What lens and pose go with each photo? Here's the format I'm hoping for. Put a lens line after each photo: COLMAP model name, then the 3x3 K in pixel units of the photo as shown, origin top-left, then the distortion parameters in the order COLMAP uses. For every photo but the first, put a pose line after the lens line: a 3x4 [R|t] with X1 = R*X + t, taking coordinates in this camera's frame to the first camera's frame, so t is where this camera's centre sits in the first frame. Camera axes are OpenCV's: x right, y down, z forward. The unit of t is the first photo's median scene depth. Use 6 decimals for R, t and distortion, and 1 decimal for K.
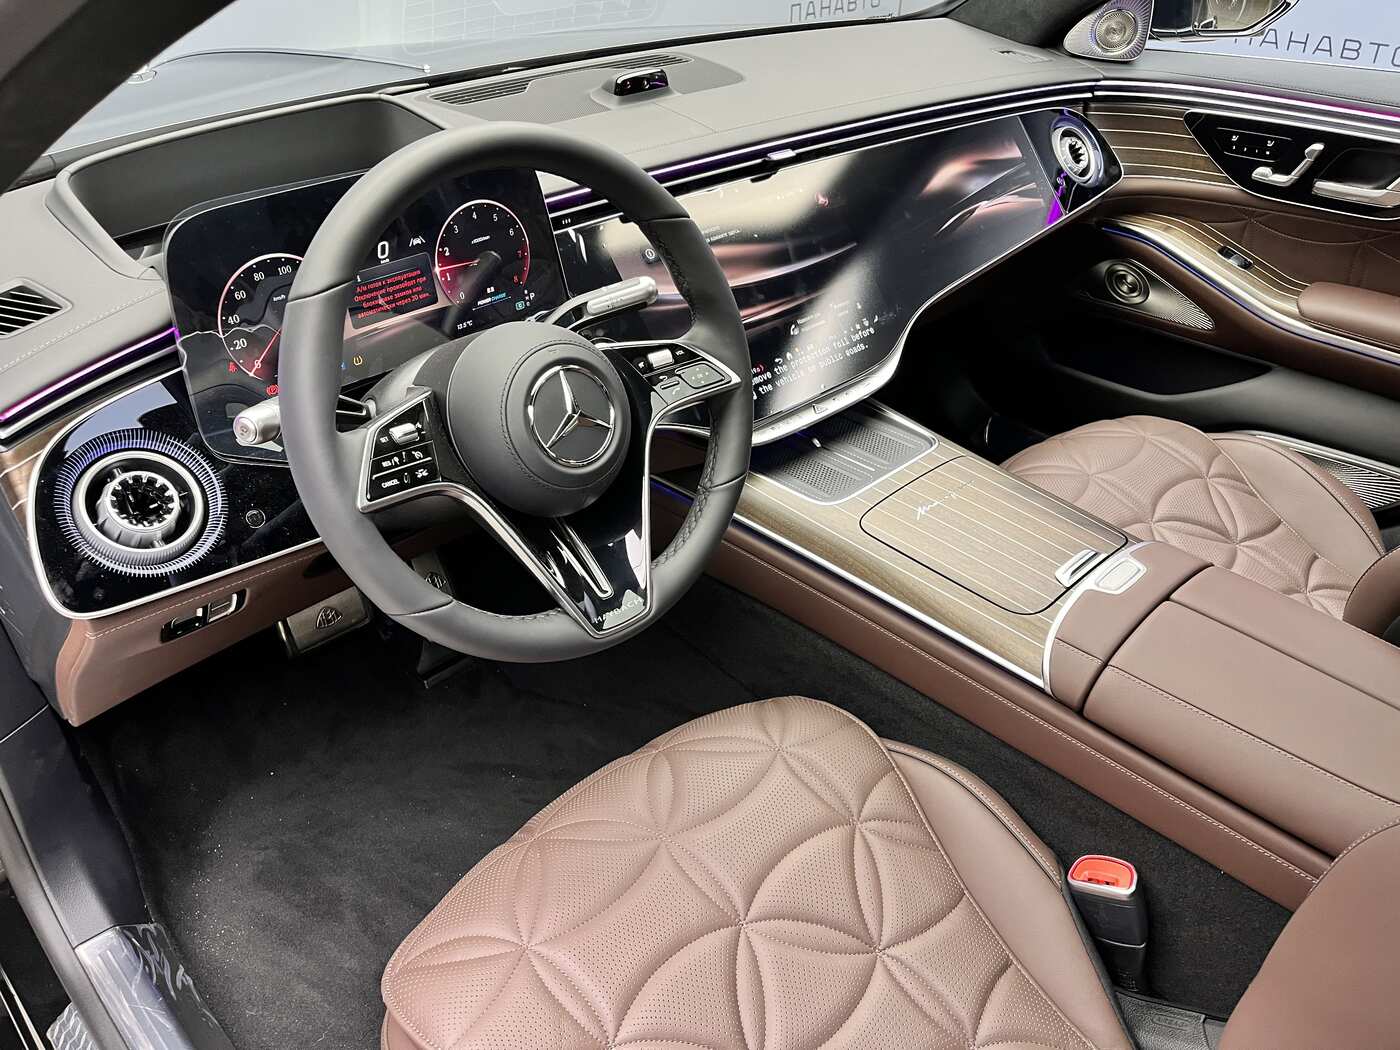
lens RADIAL K [[1075.1, 0, 694.7], [0, 1075.1, 525.7], [0, 0, 1]] dist [0.036754, -0.042794]
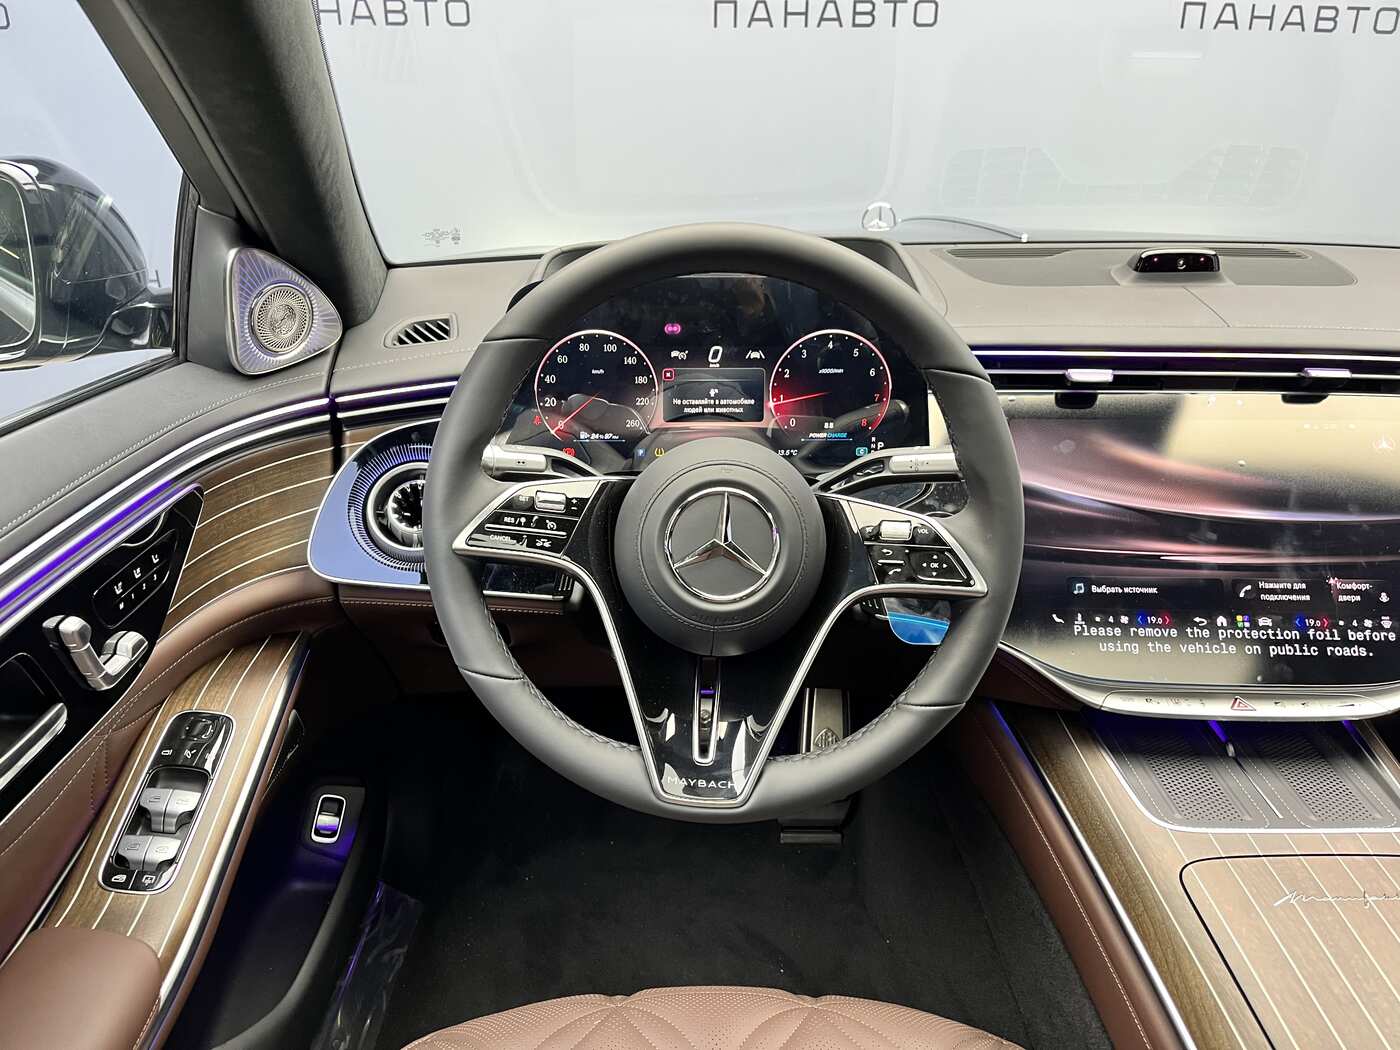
lens RADIAL K [[1075.1, 0, 691.7], [0, 1075.1, 538.8], [0, 0, 1]] dist [0.036754, -0.042794]
pose [[0.710475, 0.284607, -0.643602, 0.283477], [-0.390805, 0.920147, -0.024515, -0.049339], [0.585231, 0.268940, 0.764968, 0.205137]]
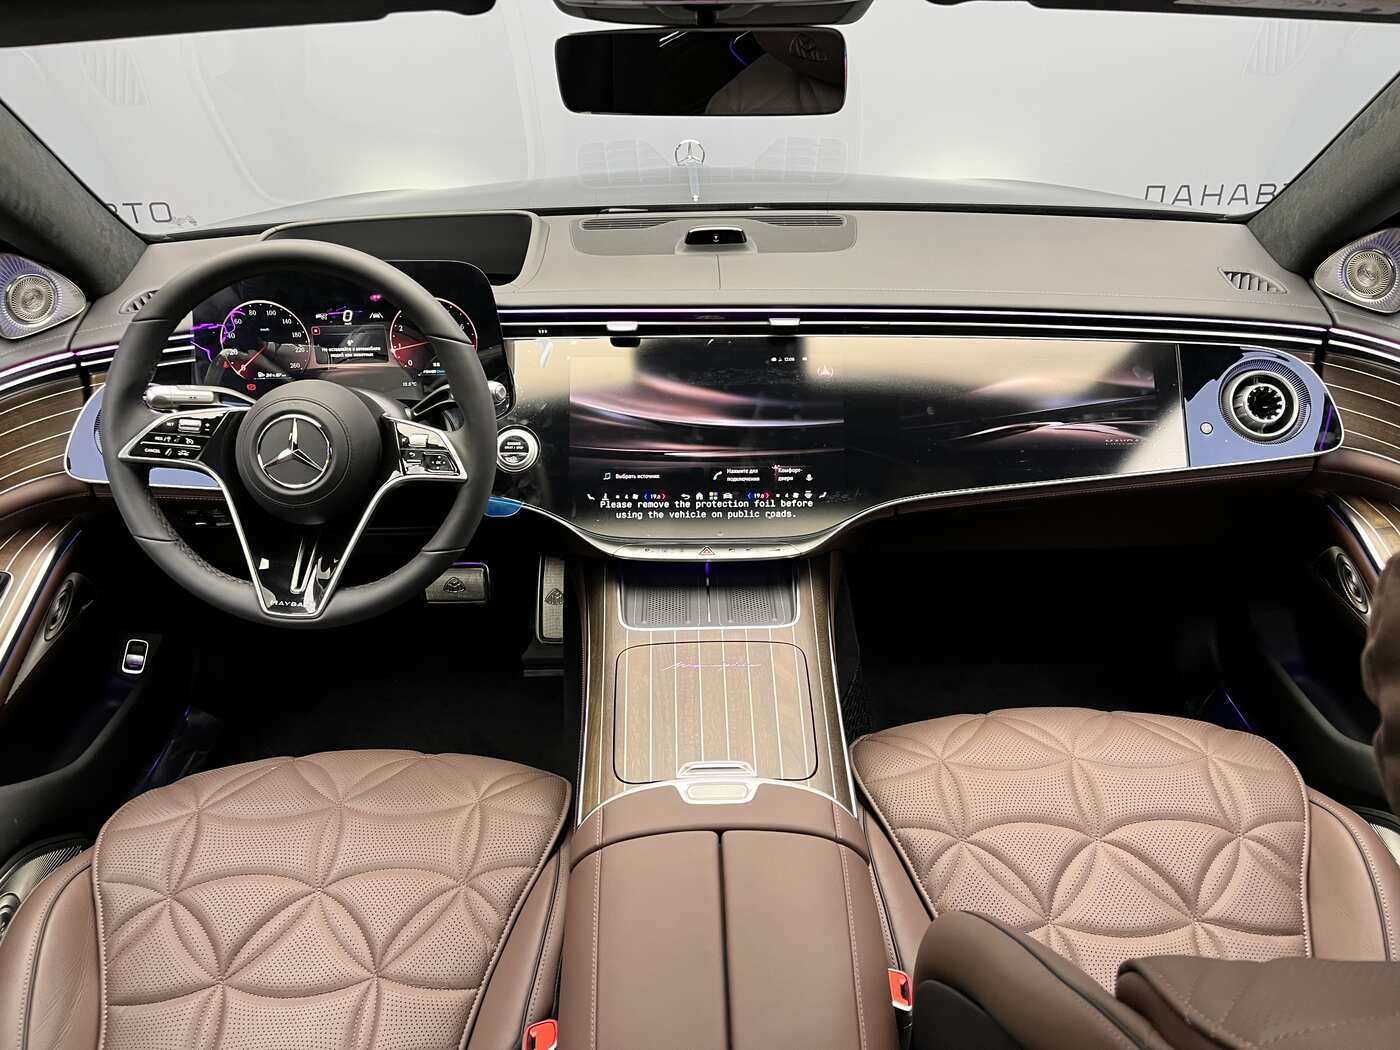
lens RADIAL K [[1075.1, 0, 719.2], [0, 1075.1, 544.2], [0, 0, 1]] dist [0.036754, -0.042794]
pose [[0.726575, 0.330416, -0.602424, 0.750603], [-0.371232, 0.926569, 0.060465, -0.181825], [0.578166, 0.179707, 0.795883, 0.158790]]
